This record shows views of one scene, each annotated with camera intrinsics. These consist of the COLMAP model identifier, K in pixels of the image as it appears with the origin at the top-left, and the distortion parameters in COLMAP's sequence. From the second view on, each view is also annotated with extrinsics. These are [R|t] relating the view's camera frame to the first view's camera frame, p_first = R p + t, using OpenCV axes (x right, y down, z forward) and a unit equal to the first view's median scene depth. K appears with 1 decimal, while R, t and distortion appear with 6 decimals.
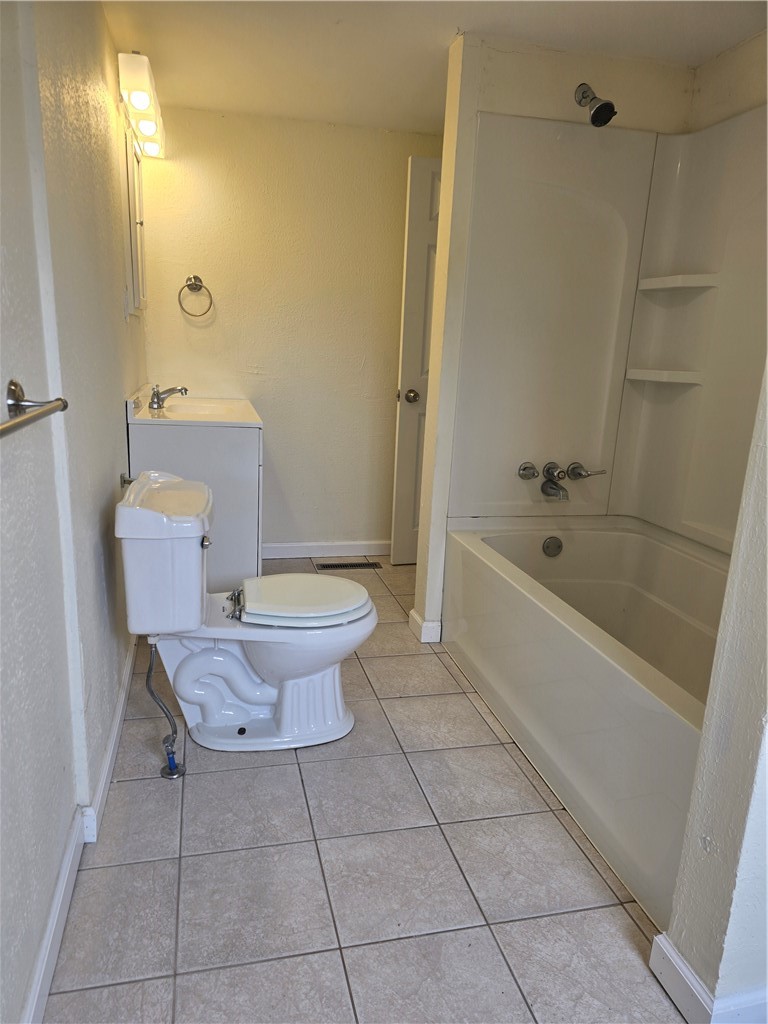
lens RADIAL K [[683.6, 0, 369.7], [0, 683.6, 512.3], [0, 0, 1]] dist [0.080181, -0.081973]
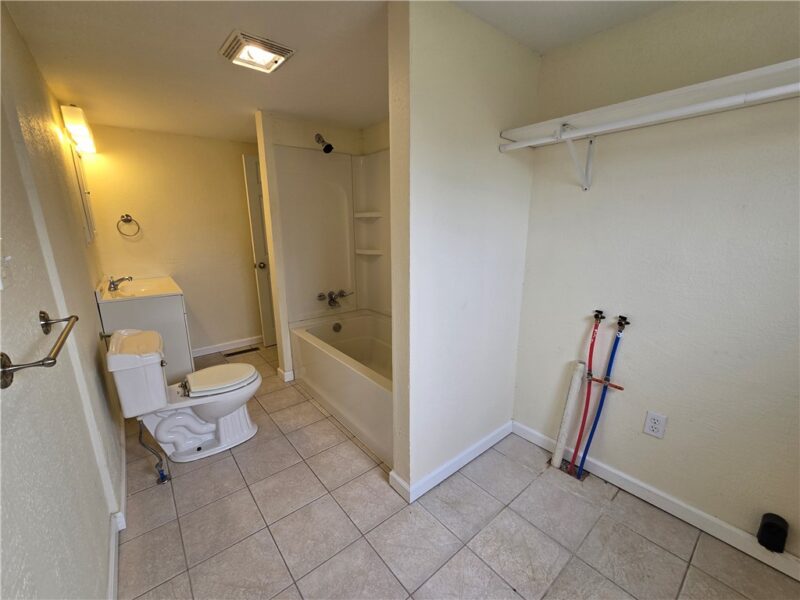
lens RADIAL K [[329.1, 0, 395.5], [0, 329.1, 302.1], [0, 0, 1]] dist [-0.006153, -0.000264]
pose [[0.900788, -0.146886, 0.408663, 0.003361], [0.147517, 0.988599, 0.030172, -0.051048], [-0.408435, 0.033107, 0.912187, -0.122866]]
